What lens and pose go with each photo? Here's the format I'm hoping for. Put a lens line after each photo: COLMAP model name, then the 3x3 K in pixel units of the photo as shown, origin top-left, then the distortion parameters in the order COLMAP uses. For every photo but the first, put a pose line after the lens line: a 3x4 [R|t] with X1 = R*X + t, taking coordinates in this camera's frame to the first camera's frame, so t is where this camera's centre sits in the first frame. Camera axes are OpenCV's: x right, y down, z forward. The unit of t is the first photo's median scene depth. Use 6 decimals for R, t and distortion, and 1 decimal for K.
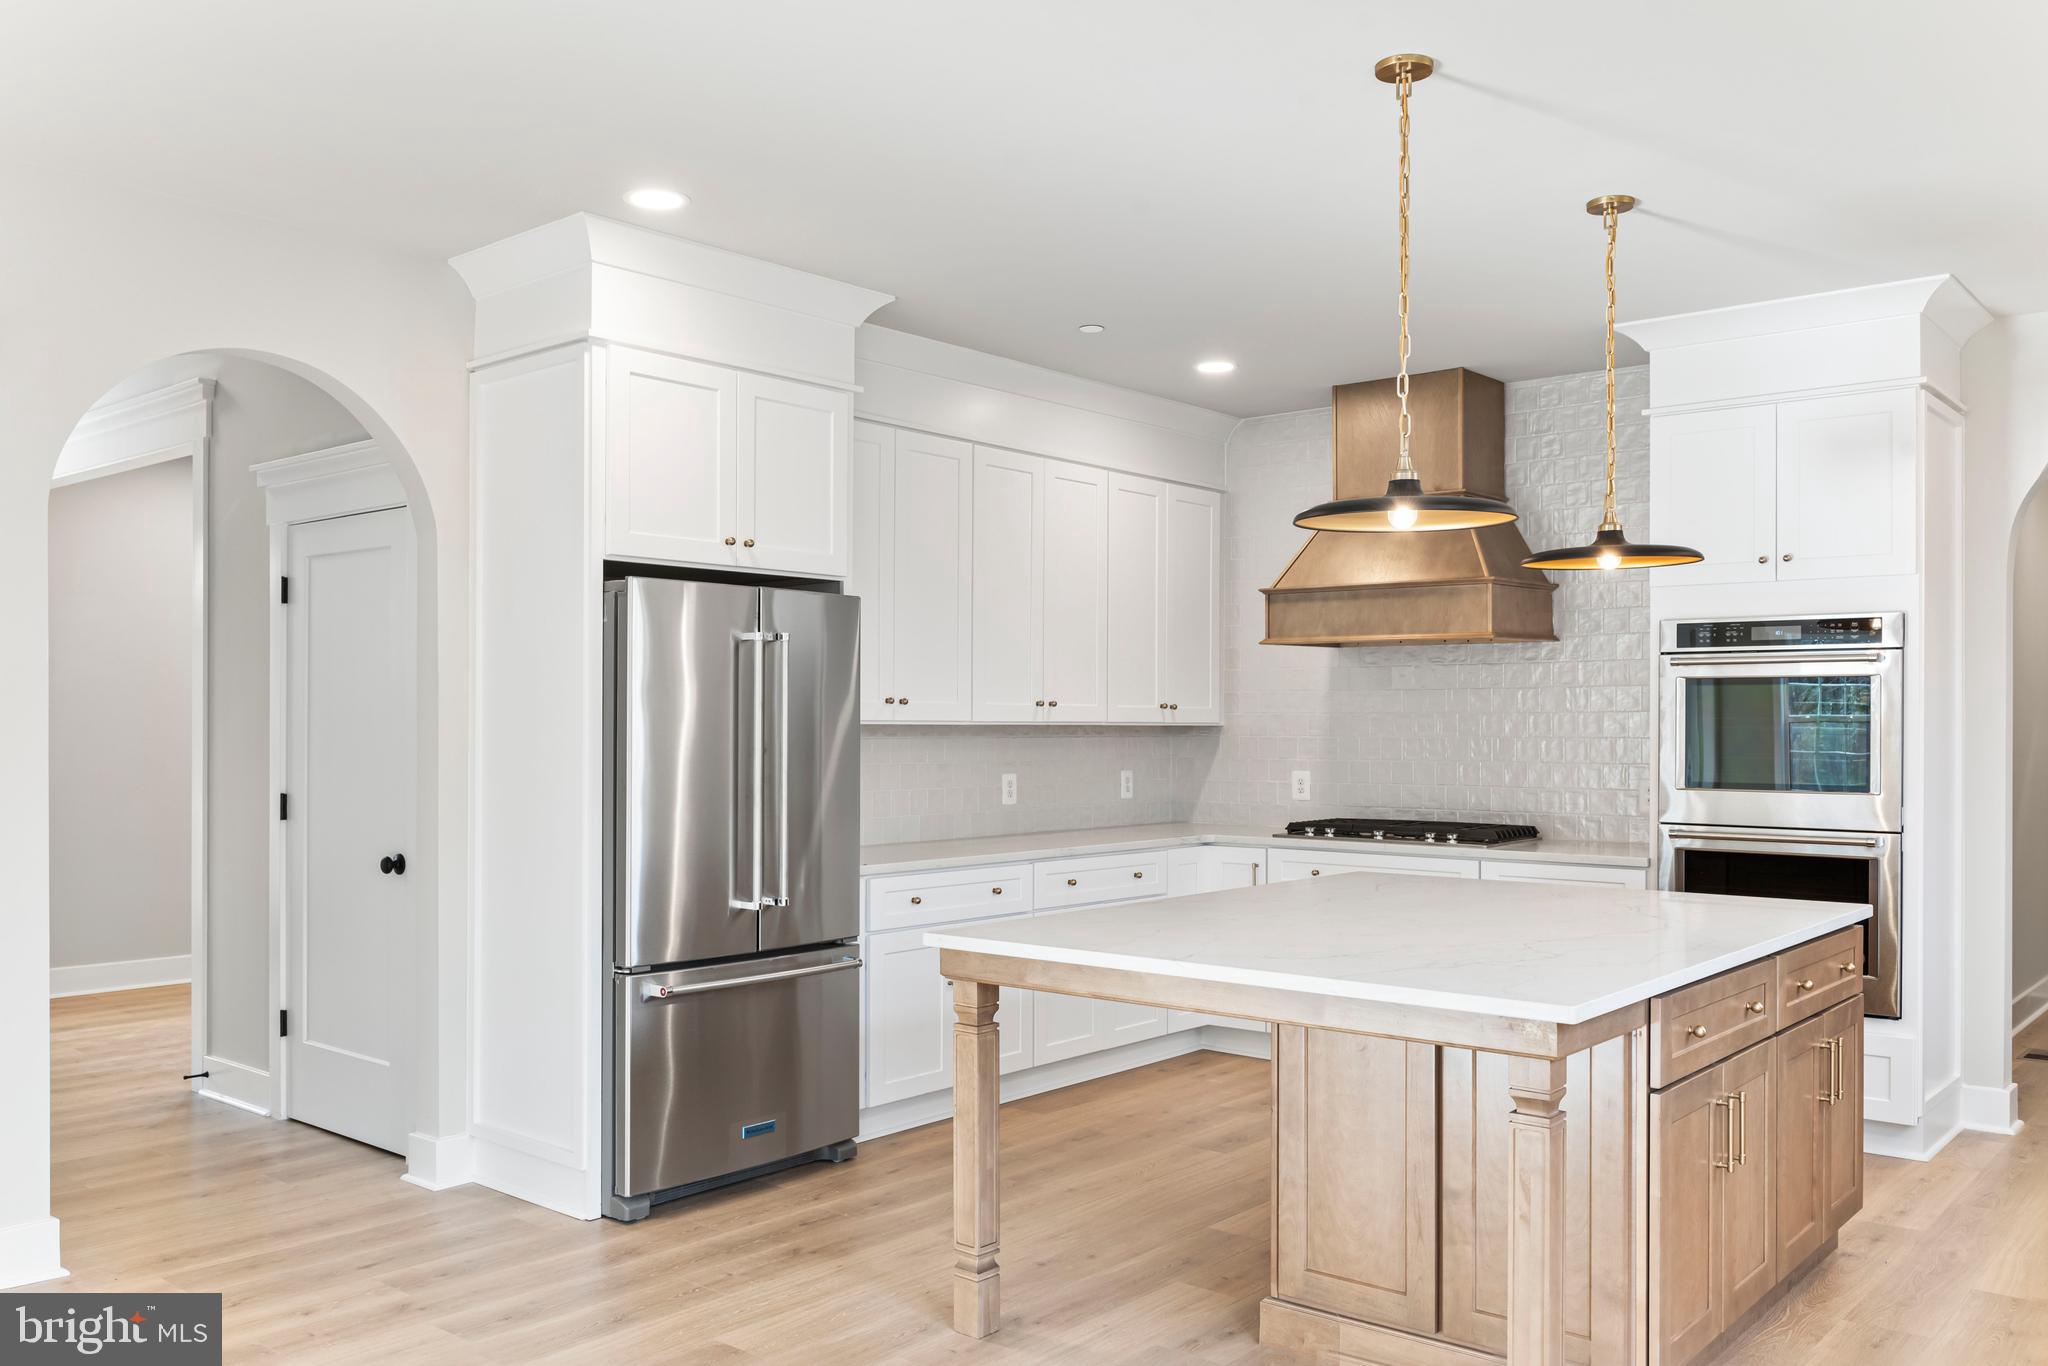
lens RADIAL K [[1655.8, 0, 1029.9], [0, 1655.8, 714.2], [0, 0, 1]] dist [-0.001646, -0.002093]
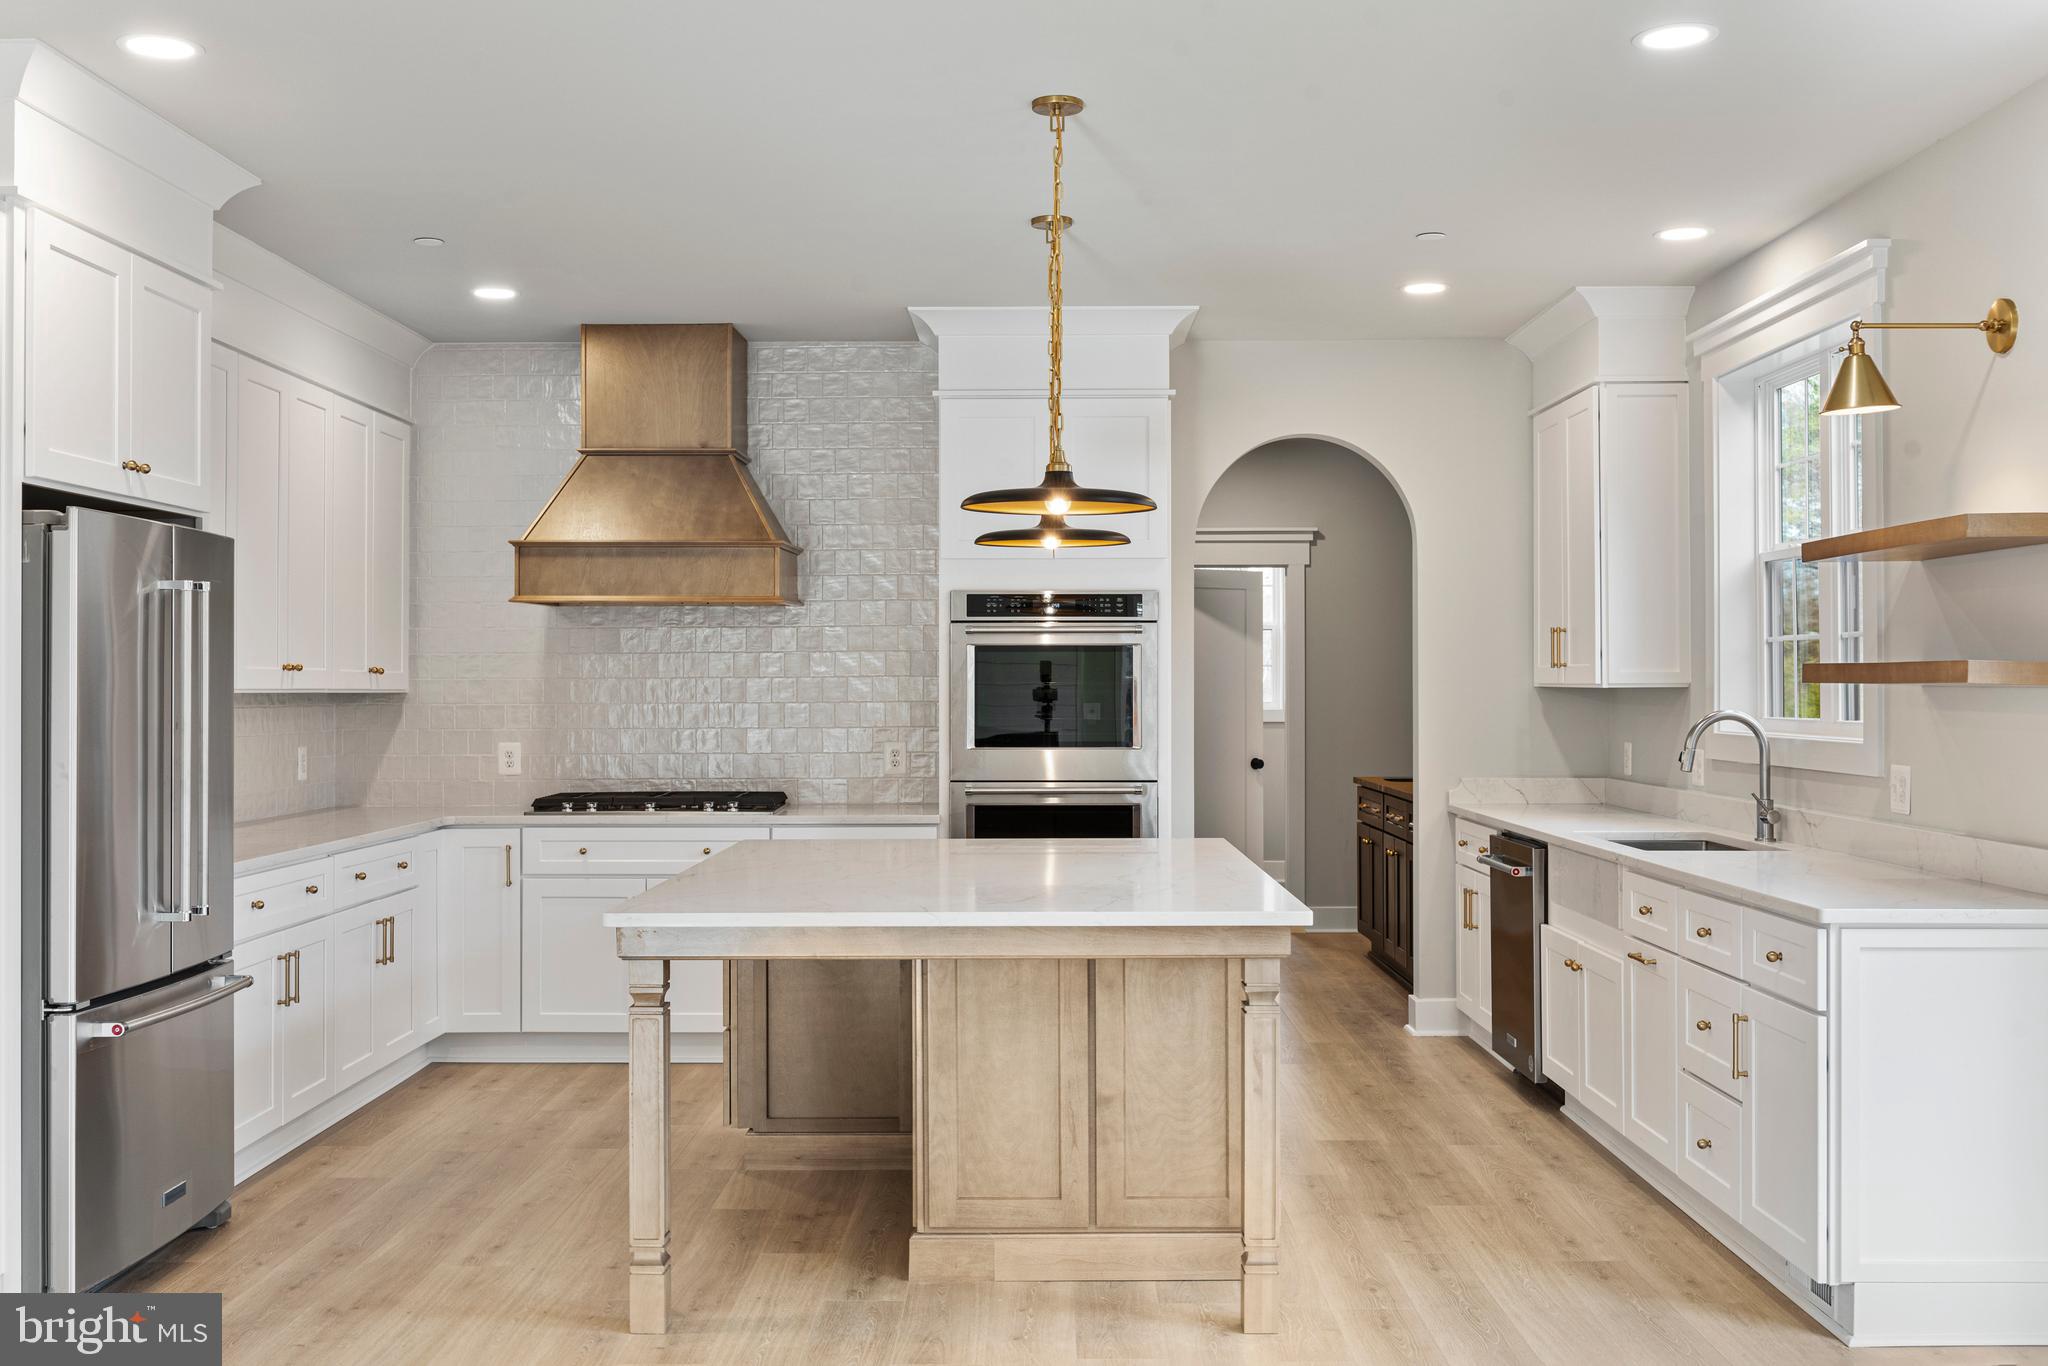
lens RADIAL K [[1991.8, 0, 1020.7], [0, 1991.8, 661.6], [0, 0, 1]] dist [0.012724, -0.010093]
pose [[0.773609, 0.003769, 0.633652, -0.397729], [0.001209, 0.999972, -0.007425, -0.001560], [-0.633662, 0.006510, 0.773583, -0.017163]]
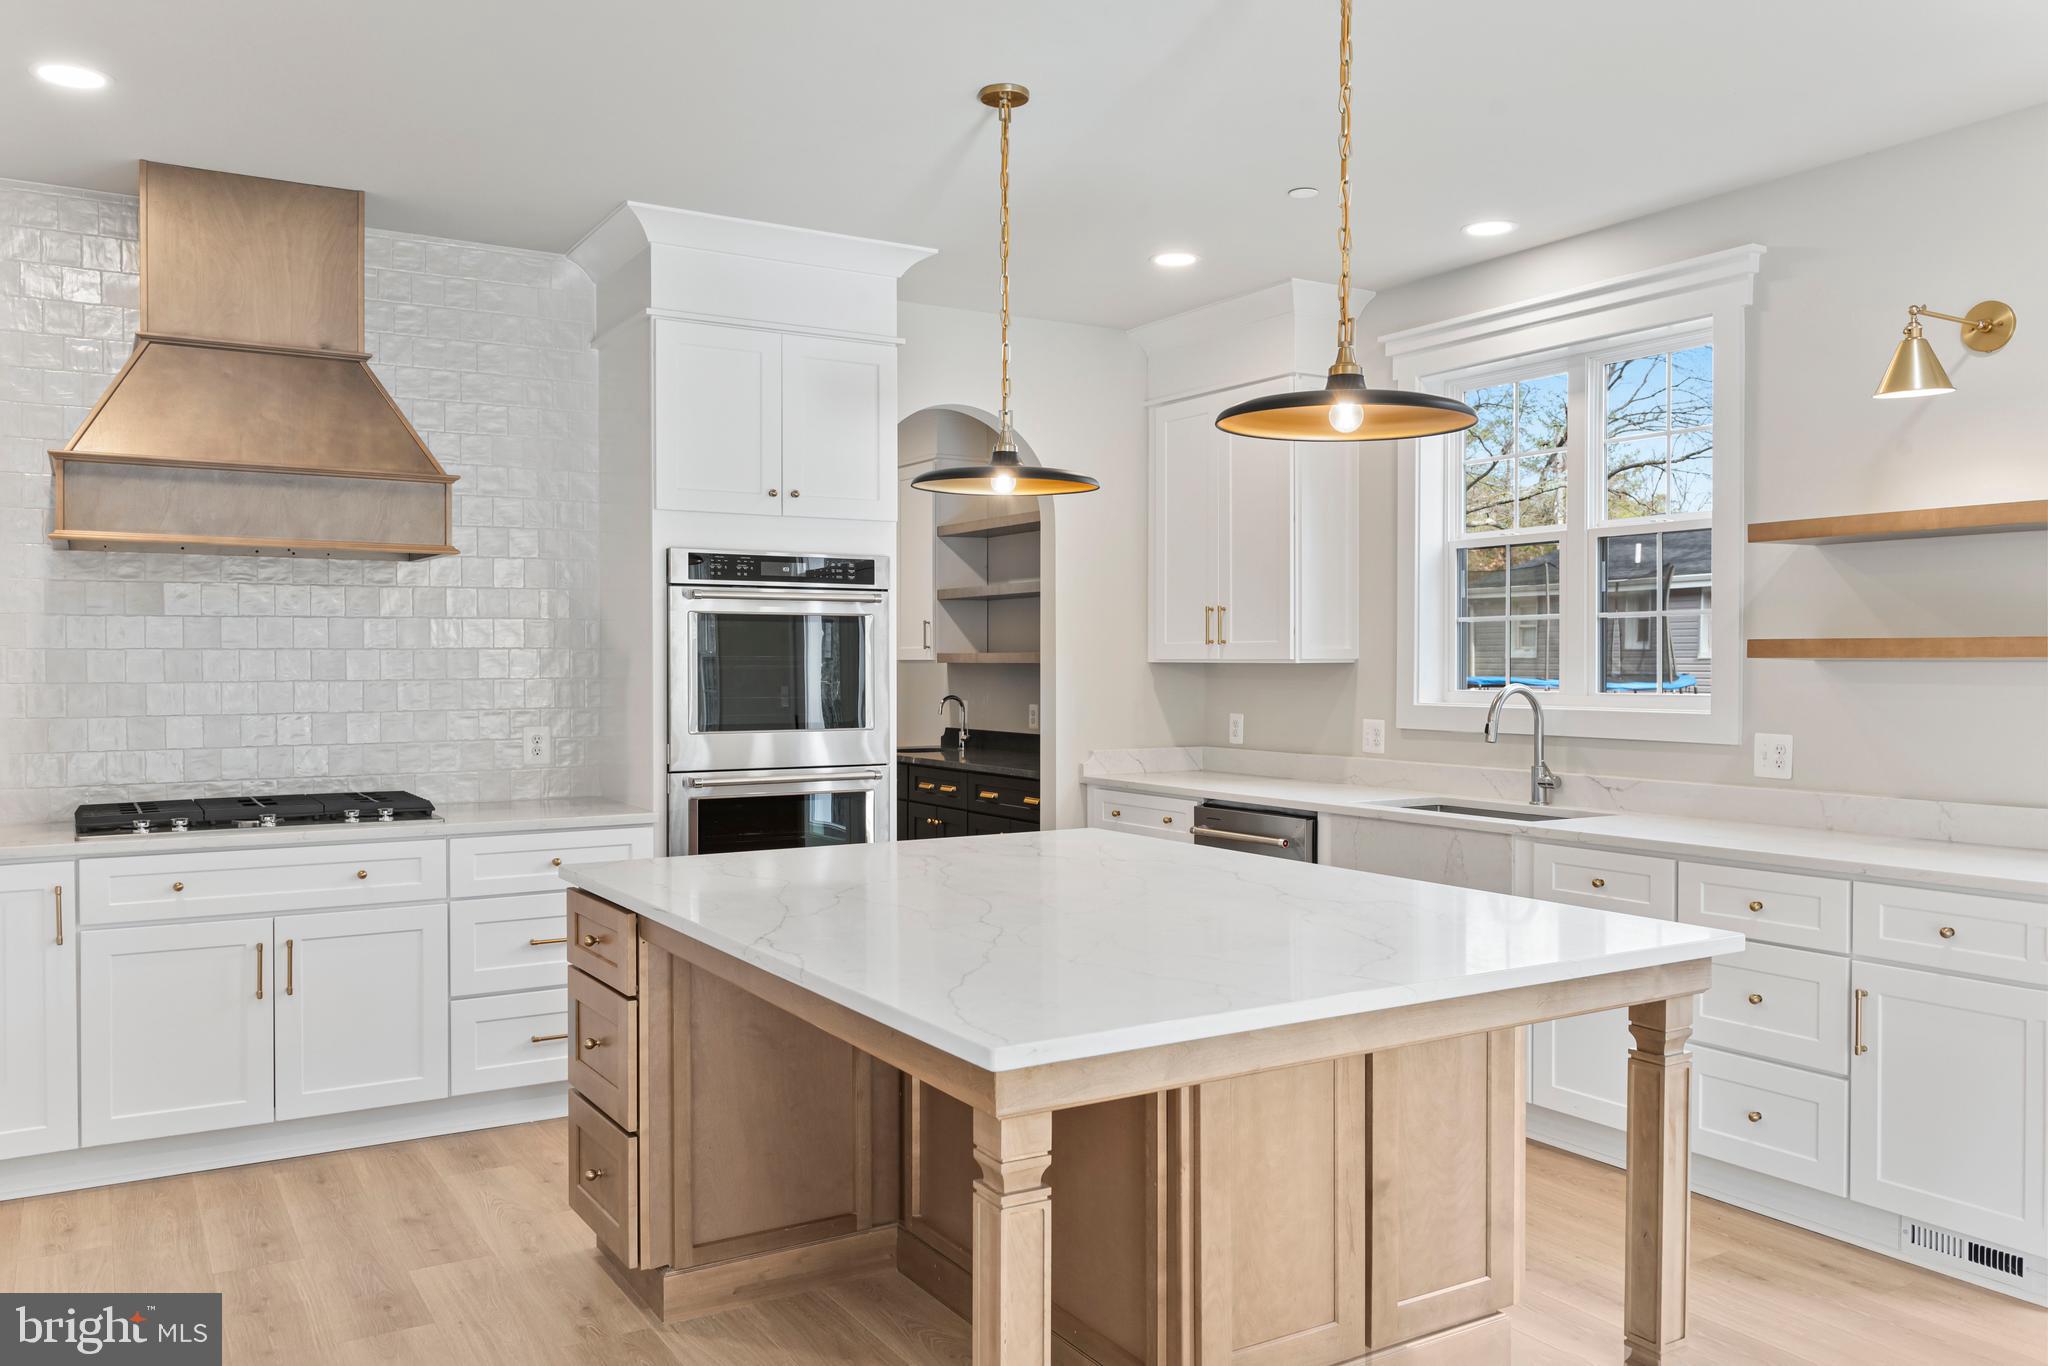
lens RADIAL K [[1555.2, 0, 1024.0], [0, 1555.2, 683.0], [0, 0, 1]] dist [0.004926, -0.002917]
pose [[0.323931, -0.014706, 0.945966, -0.360193], [-0.002350, 0.999864, 0.016349, 0.002718], [-0.946078, -0.007519, 0.323852, 0.548152]]
